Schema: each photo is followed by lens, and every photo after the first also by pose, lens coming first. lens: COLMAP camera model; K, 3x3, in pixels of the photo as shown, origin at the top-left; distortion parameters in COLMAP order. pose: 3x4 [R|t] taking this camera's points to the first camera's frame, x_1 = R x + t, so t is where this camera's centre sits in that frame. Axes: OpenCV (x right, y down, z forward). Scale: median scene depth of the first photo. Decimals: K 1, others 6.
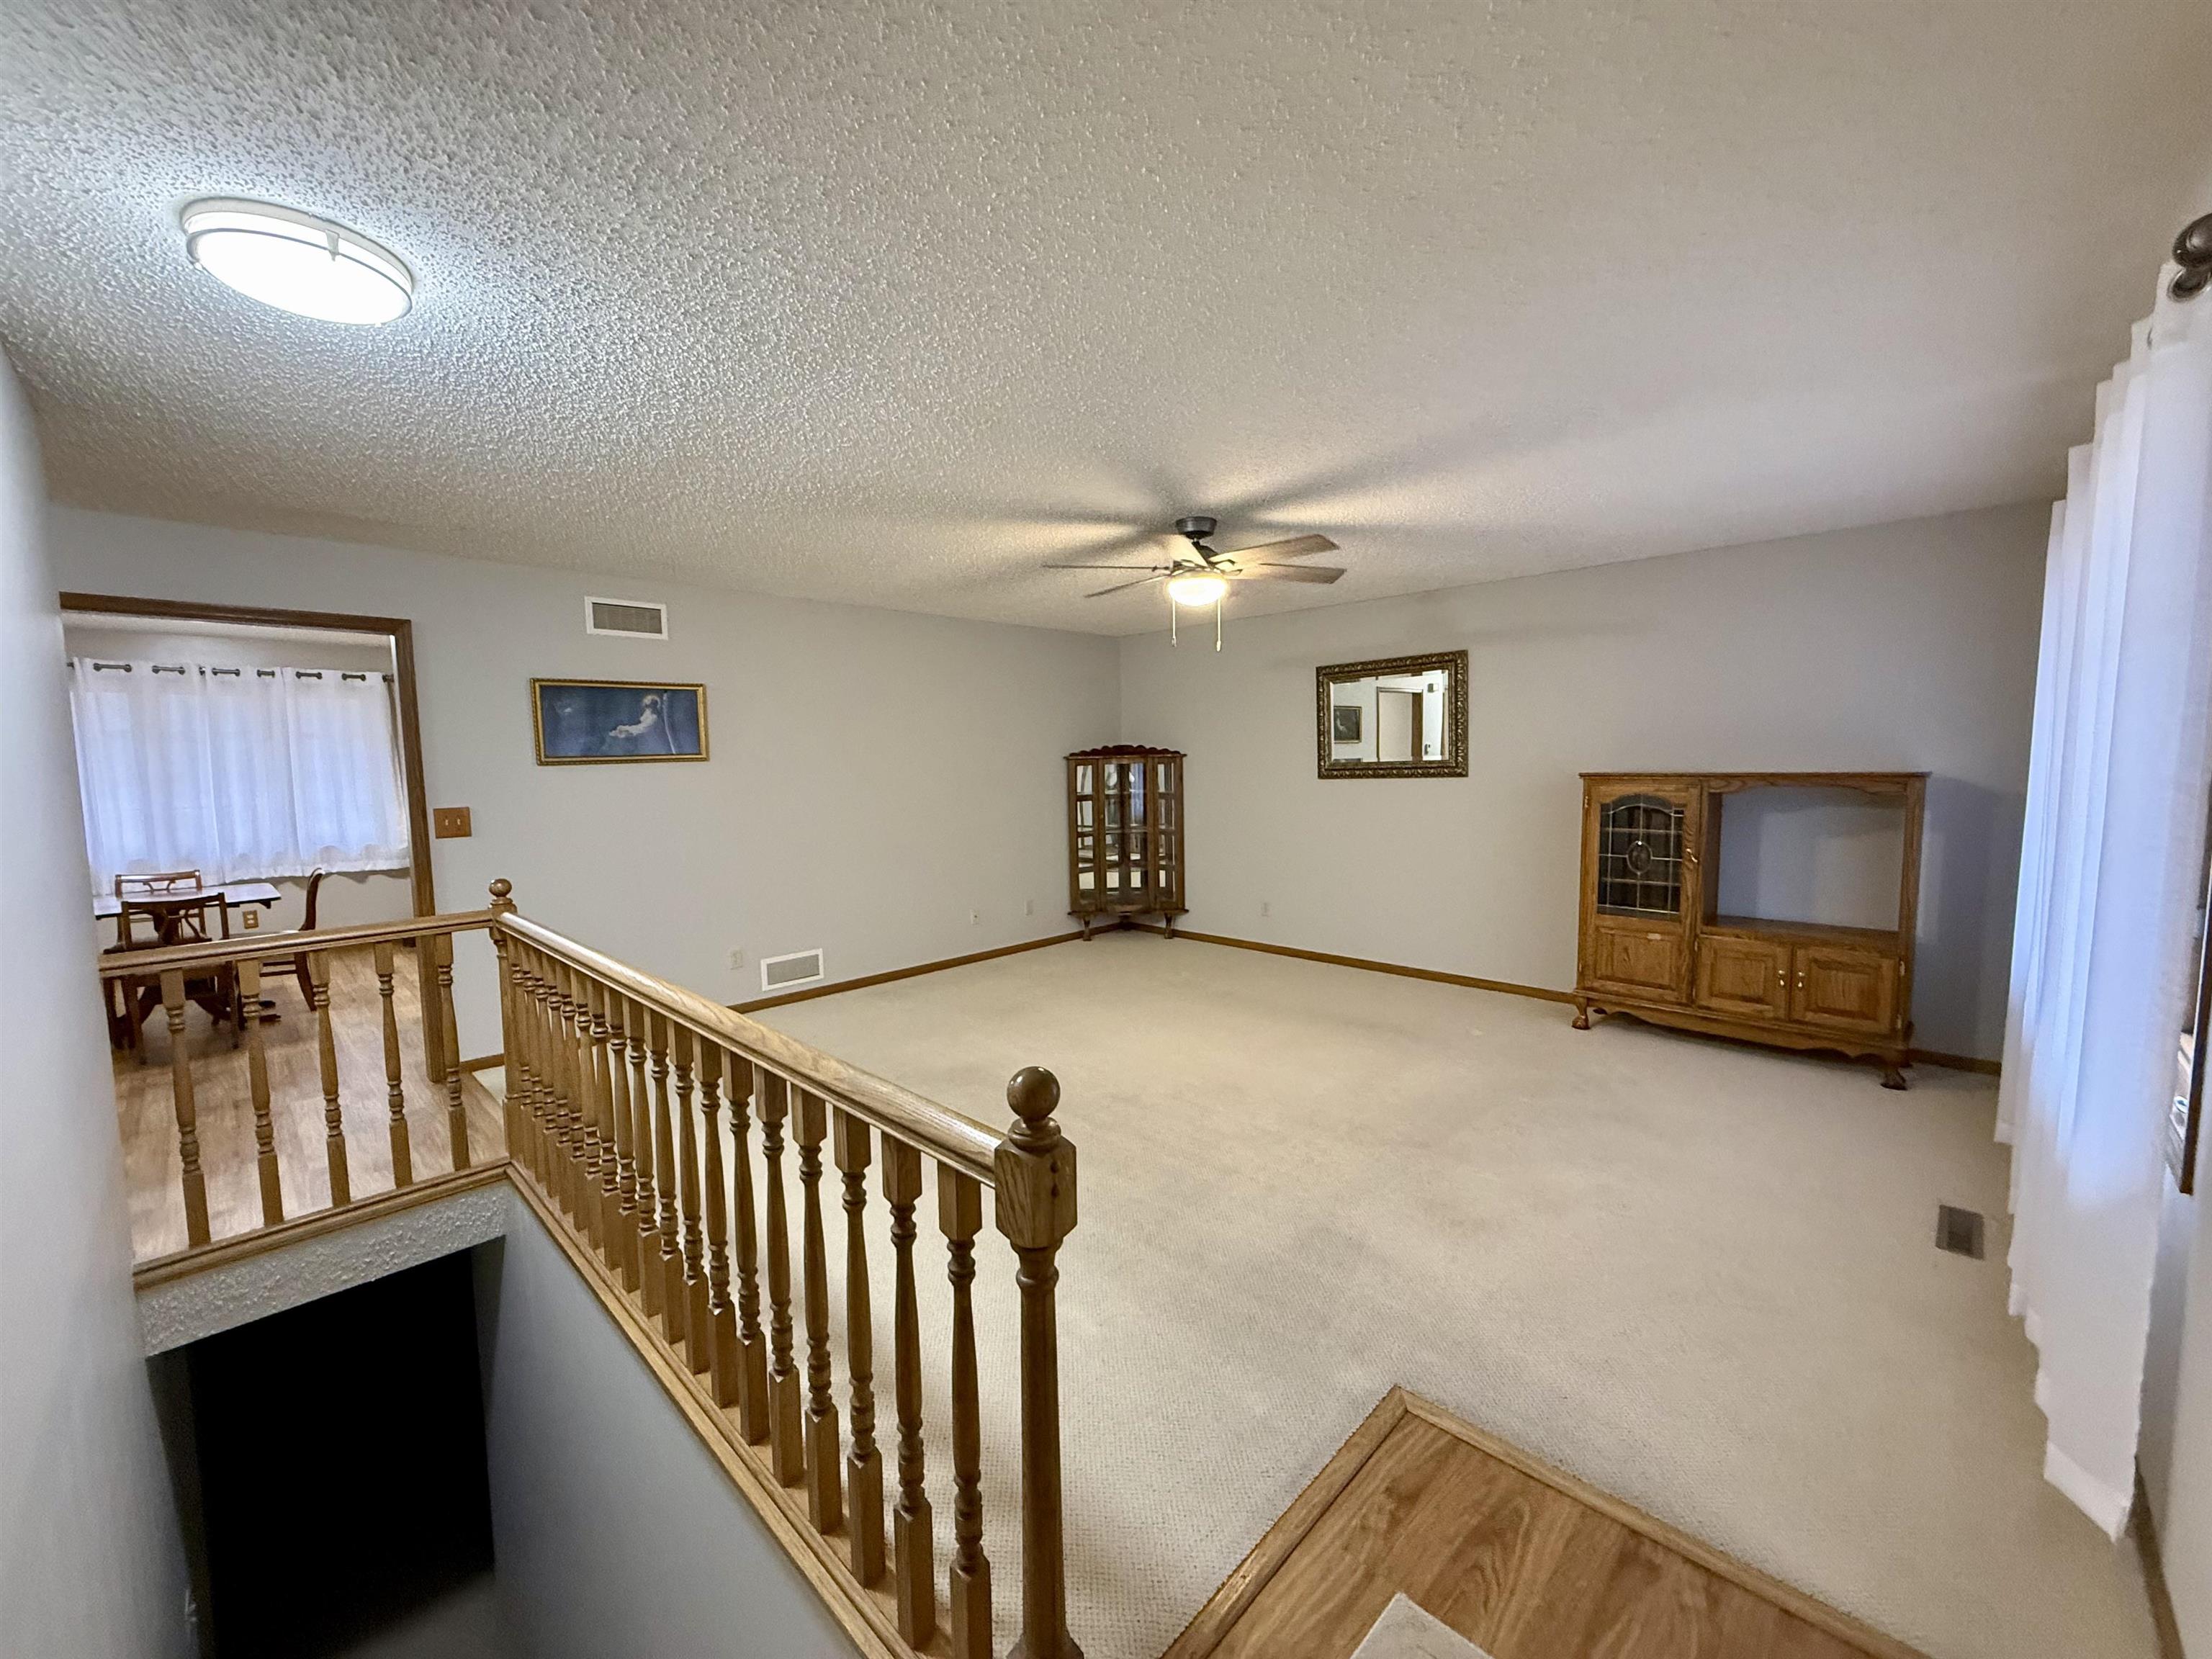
lens RADIAL K [[882.1, 0, 1096.8], [0, 882.1, 828.5], [0, 0, 1]] dist [0.001970, -0.000201]
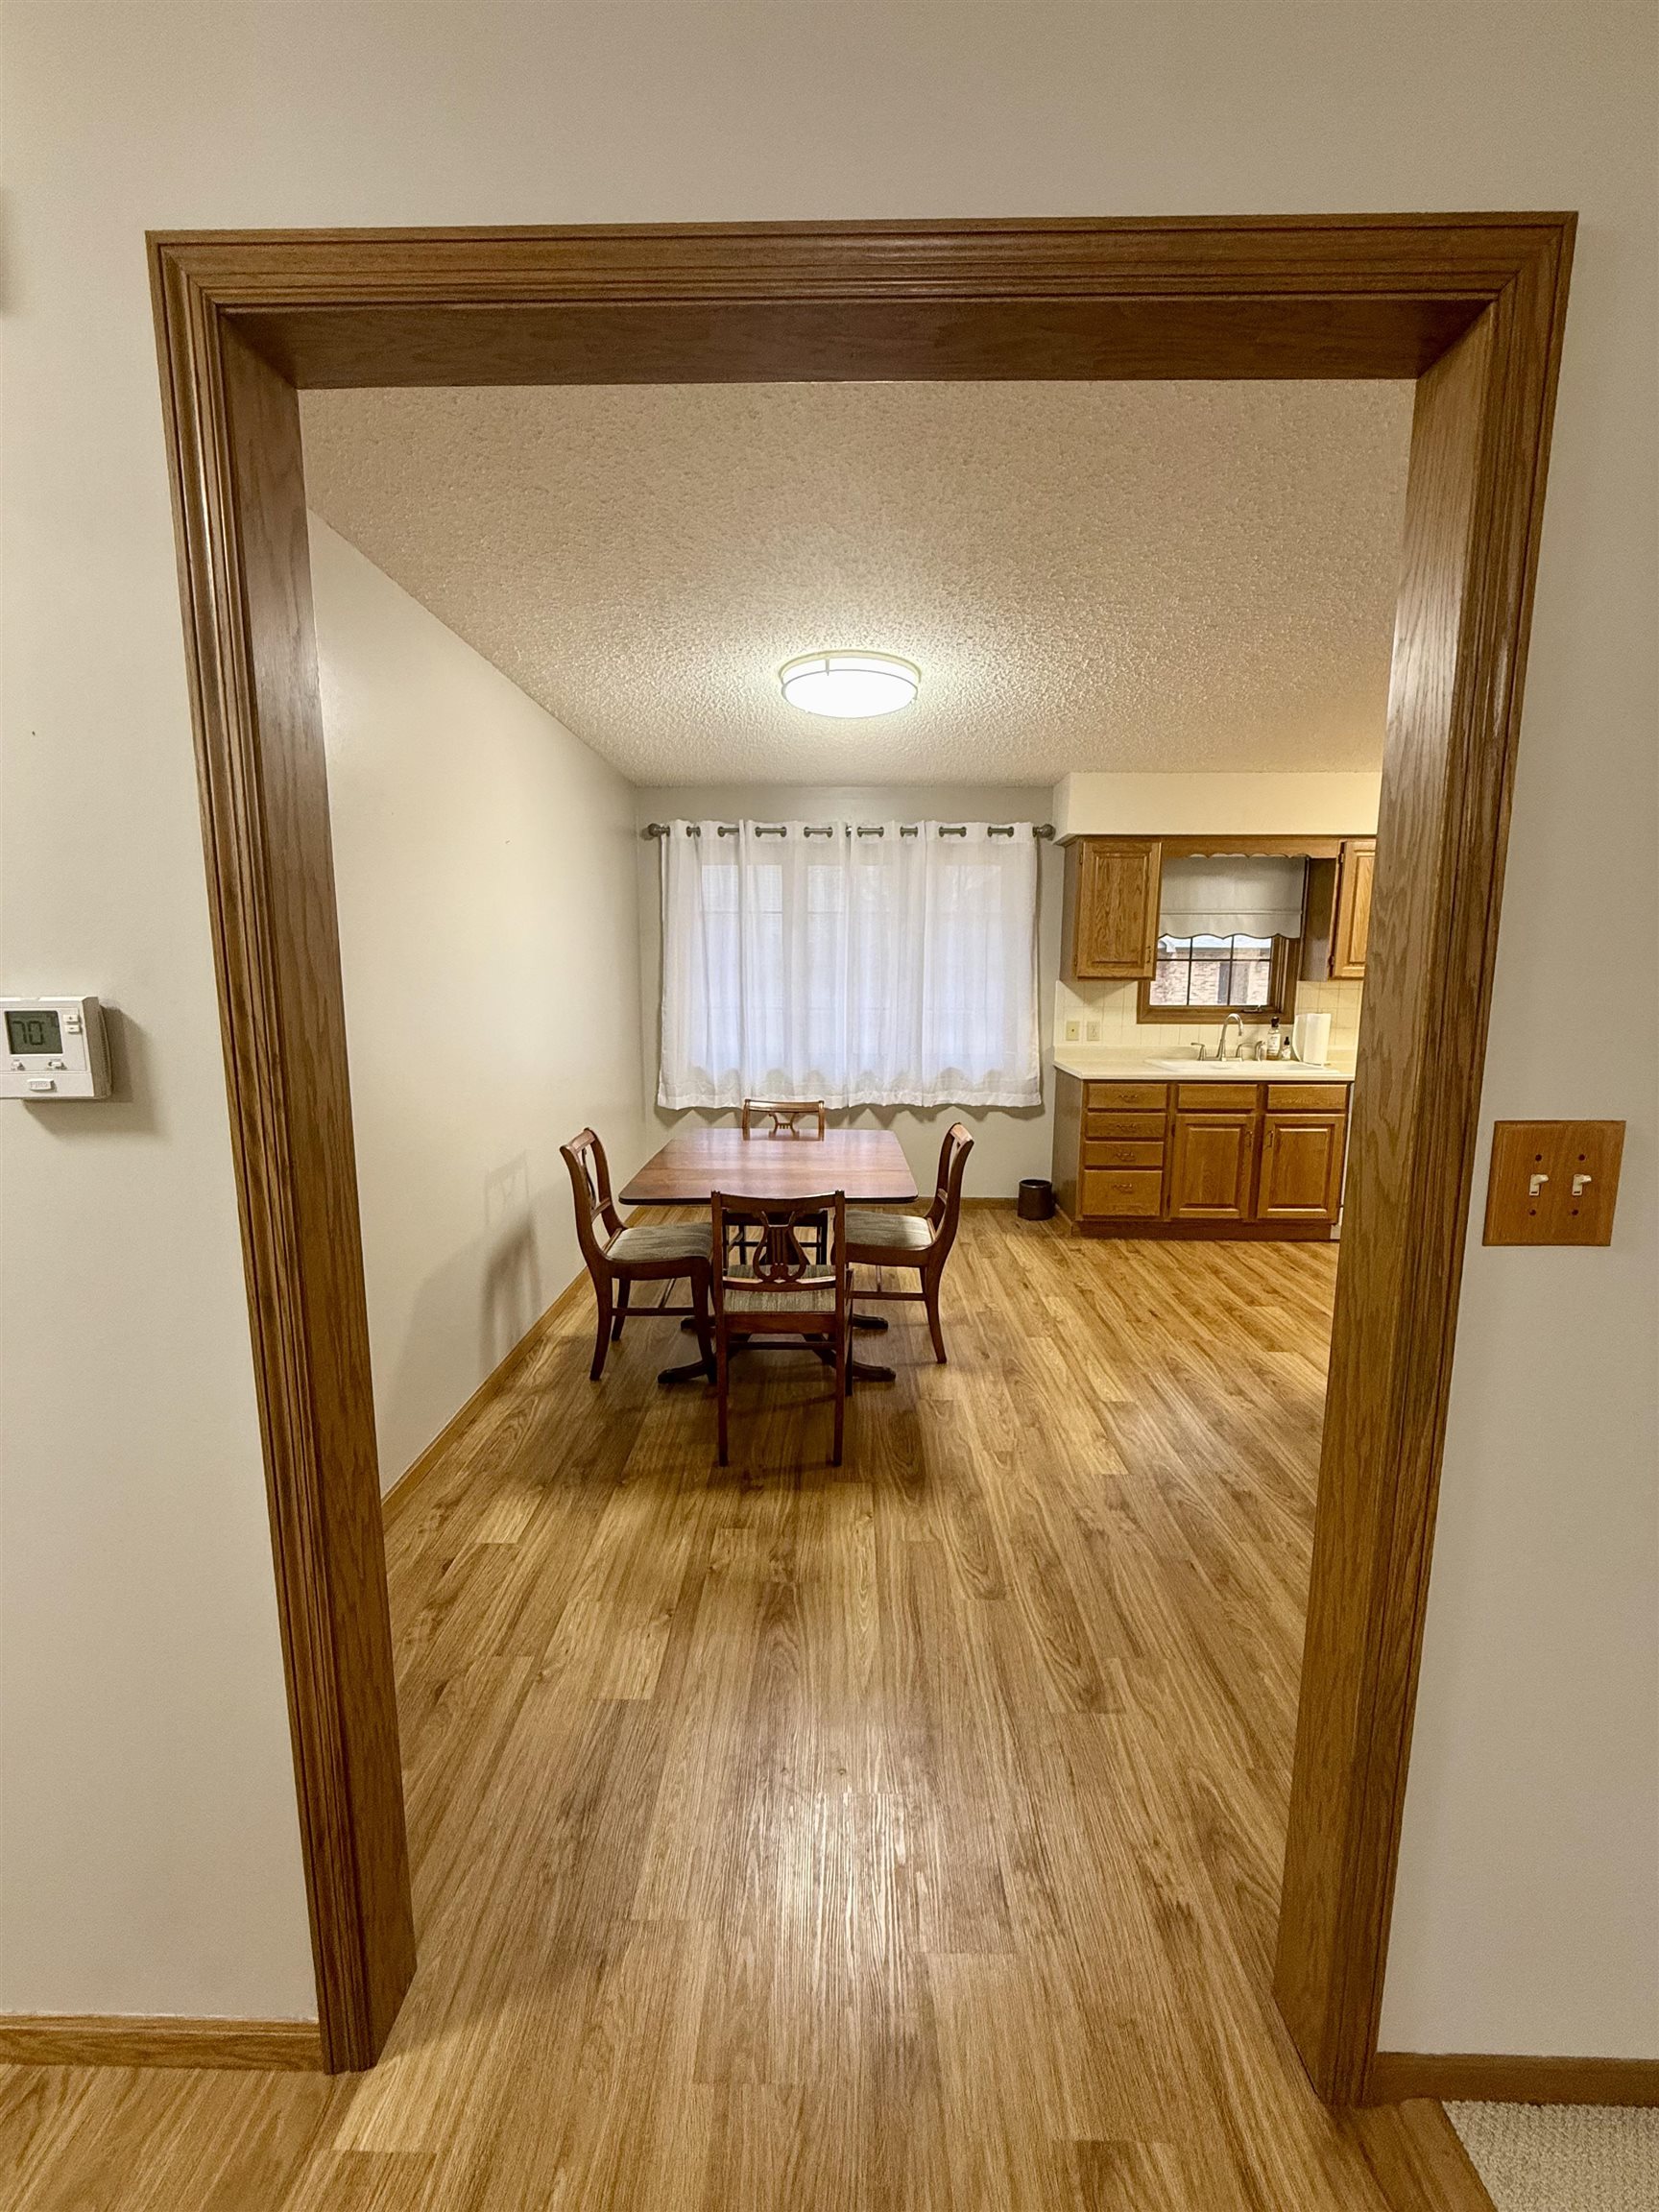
lens RADIAL K [[882.1, 0, 831.0], [0, 882.1, 1100.9], [0, 0, 1]] dist [0.001970, -0.000201]
pose [[0.692947, 0.127129, -0.709692, -0.435348], [-0.075107, 0.991705, 0.104311, -0.023585], [0.717066, -0.018979, 0.696747, 0.437004]]
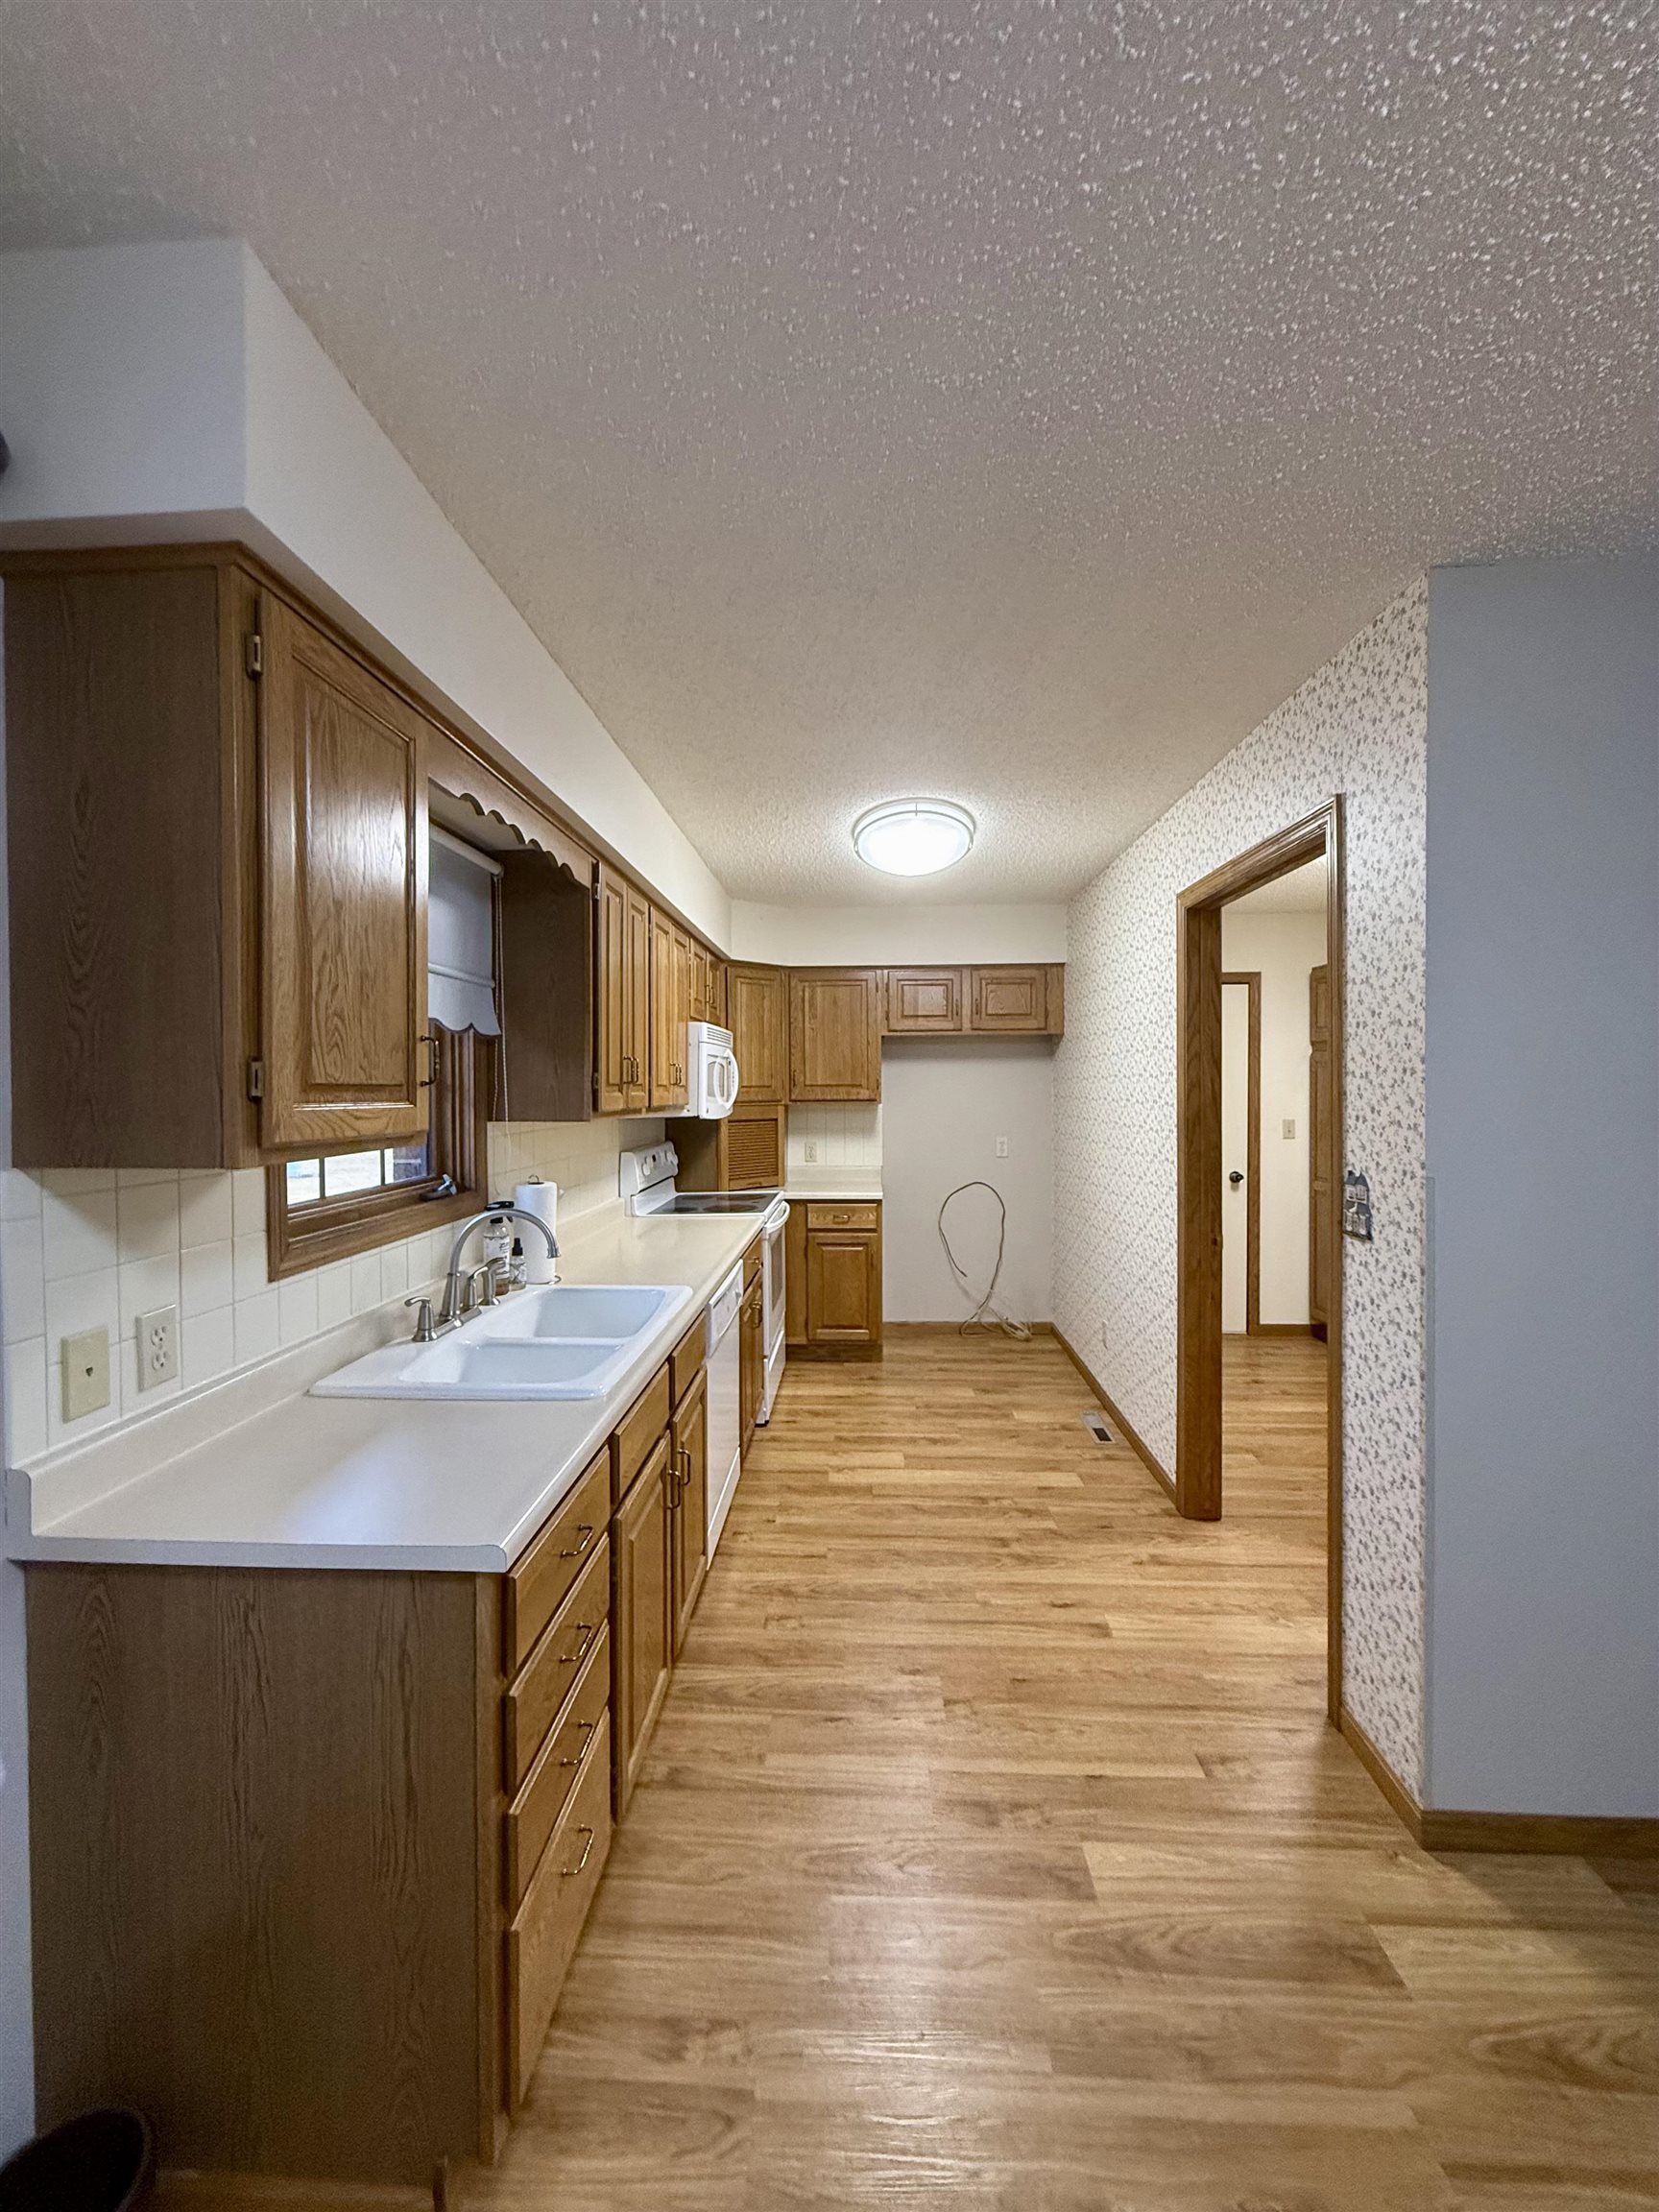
lens RADIAL K [[882.1, 0, 829.0], [0, 882.1, 1100.1], [0, 0, 1]] dist [0.001970, -0.000201]
pose [[0.741342, 0.003754, 0.671117, -0.849740], [0.046255, 0.997321, -0.056674, -0.058106], [-0.669531, 0.073057, 0.739182, 0.880893]]
